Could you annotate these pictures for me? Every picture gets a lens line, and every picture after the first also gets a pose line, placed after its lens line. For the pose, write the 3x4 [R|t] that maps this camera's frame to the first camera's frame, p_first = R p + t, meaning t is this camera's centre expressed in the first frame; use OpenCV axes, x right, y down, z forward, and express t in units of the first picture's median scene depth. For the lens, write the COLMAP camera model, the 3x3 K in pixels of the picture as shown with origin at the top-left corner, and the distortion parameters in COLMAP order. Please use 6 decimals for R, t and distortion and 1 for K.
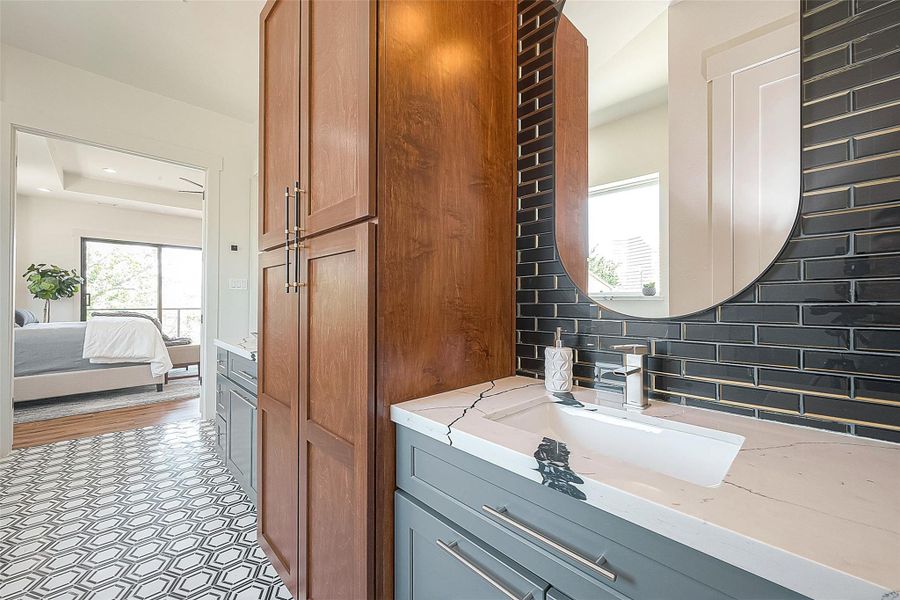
lens RADIAL K [[355.8, 0, 453.9], [0, 355.8, 301.4], [0, 0, 1]] dist [-0.002966, -0.000069]
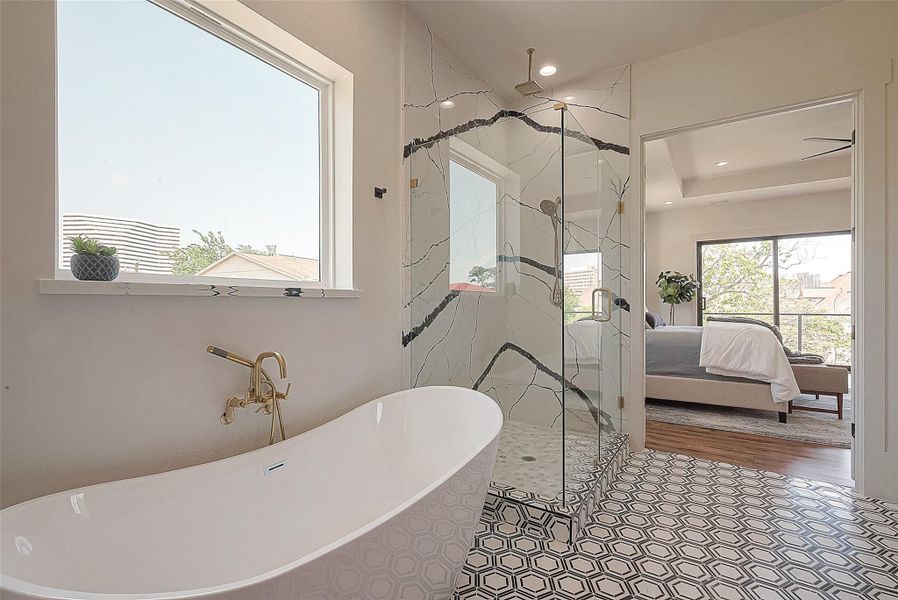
lens RADIAL K [[401.1, 0, 447.6], [0, 401.1, 303.0], [0, 0, 1]] dist [0.001500, -0.000277]
pose [[0.200749, -0.010336, -0.979588, -0.124560], [0.005033, 0.999942, -0.009520, 0.000160], [0.979630, -0.003019, 0.200789, 0.120453]]
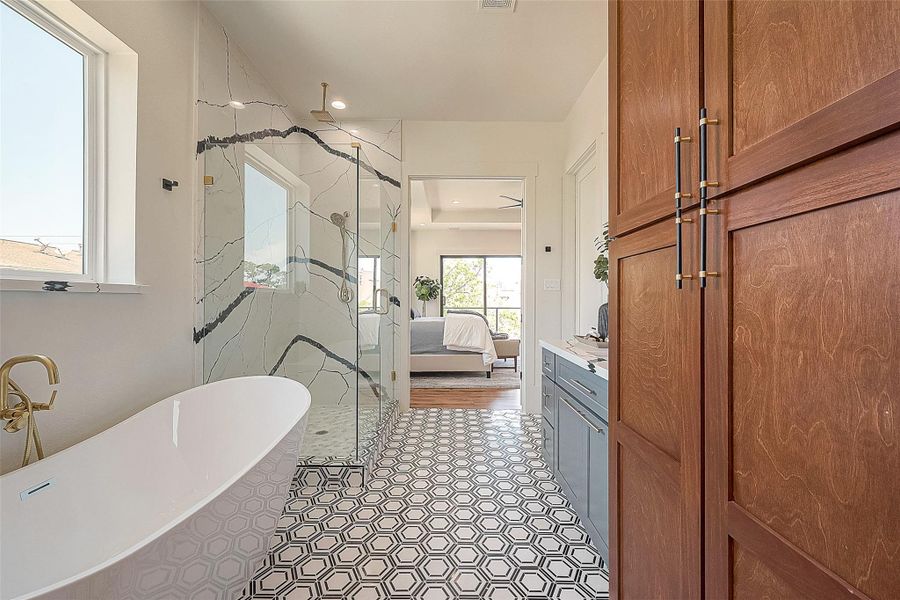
lens RADIAL K [[355.8, 0, 447.4], [0, 355.8, 299.4], [0, 0, 1]] dist [-0.002966, -0.000069]
pose [[0.706876, -0.007594, -0.707297, -0.087256], [0.003533, 0.999968, -0.007206, -0.000326], [0.707329, 0.002595, 0.706880, 0.066440]]
